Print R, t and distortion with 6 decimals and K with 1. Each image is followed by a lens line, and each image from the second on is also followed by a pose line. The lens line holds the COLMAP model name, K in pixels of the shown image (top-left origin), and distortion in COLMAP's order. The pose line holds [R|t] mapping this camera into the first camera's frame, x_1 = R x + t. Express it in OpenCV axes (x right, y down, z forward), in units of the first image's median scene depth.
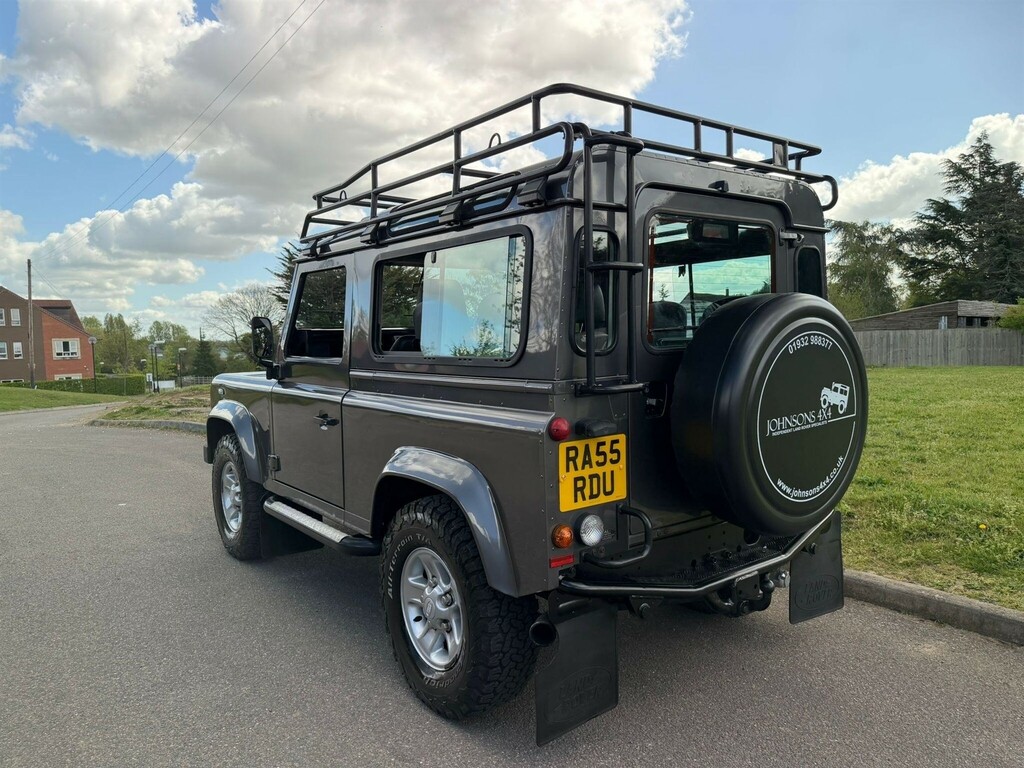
lens RADIAL K [[749.1, 0, 474.5], [0, 749.1, 384.1], [0, 0, 1]] dist [0.004465, 0.002863]
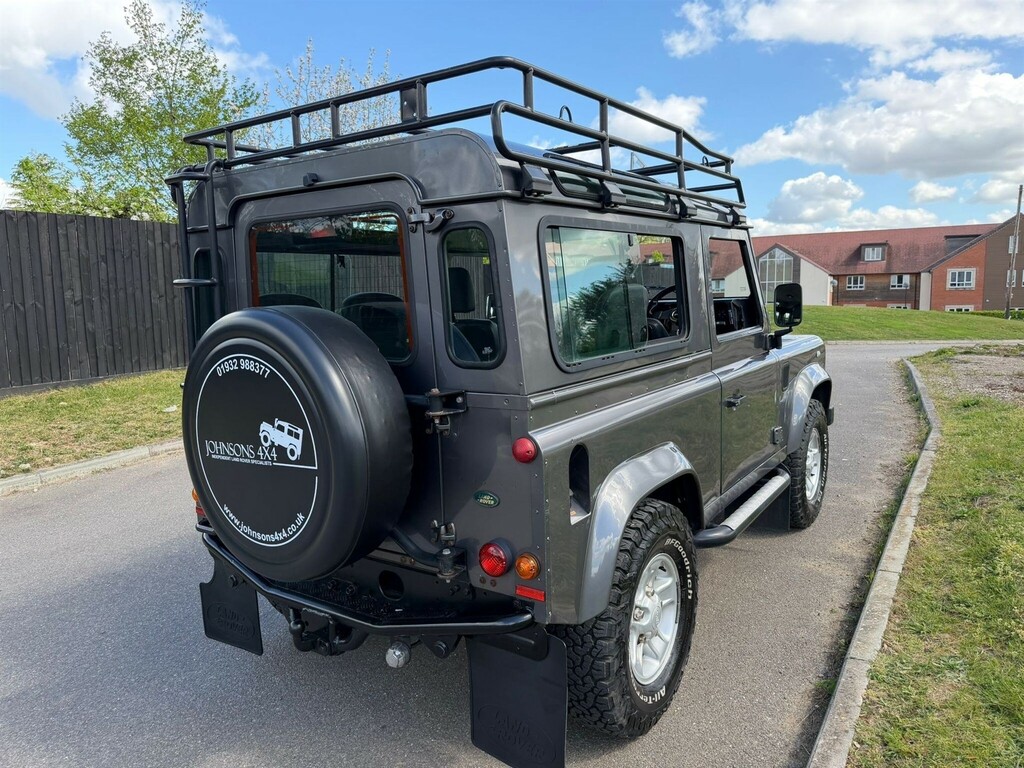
lens RADIAL K [[731.1, 0, 512.0], [0, 731.1, 384.0], [0, 0, 1]] dist [-0.000047, 0.002527]
pose [[0.348498, 0.140455, -0.926726, 1.337473], [-0.044194, 0.990072, 0.133436, -0.161463], [0.936267, -0.005546, 0.351245, 0.990220]]
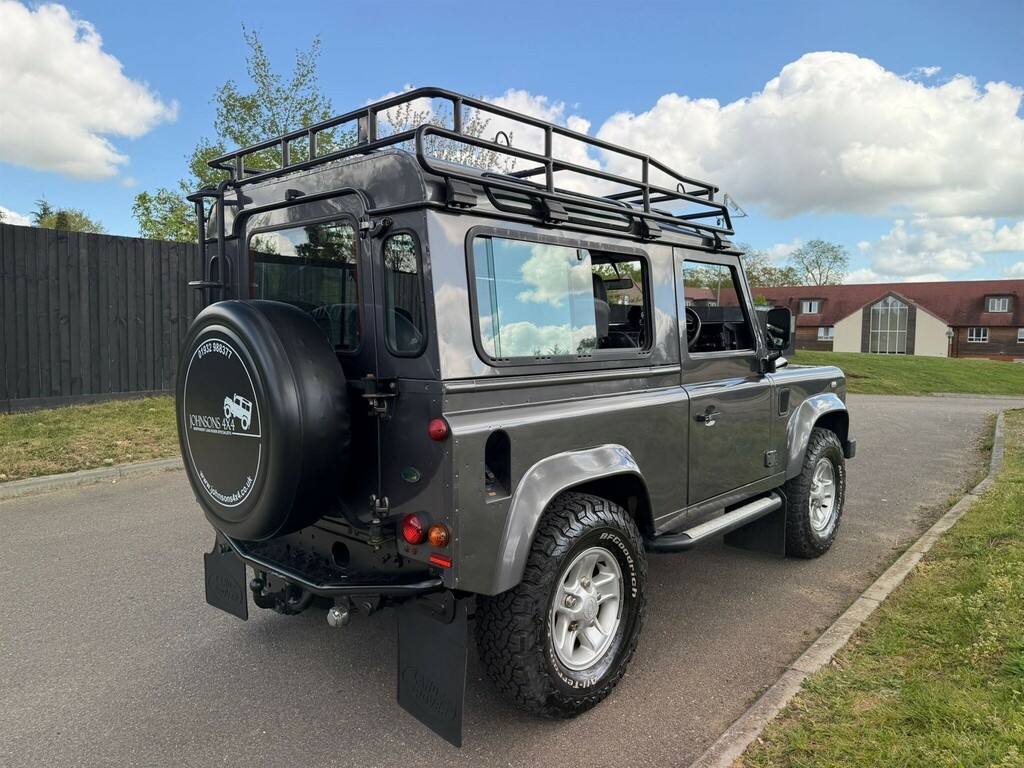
lens RADIAL K [[732.8, 0, 523.4], [0, 732.8, 389.1], [0, 0, 1]] dist [0.009200, -0.001468]
pose [[0.221147, 0.105037, -0.969567, 1.504953], [-0.074632, 0.993090, 0.090563, -0.123288], [0.972381, 0.052333, 0.227459, 1.178389]]
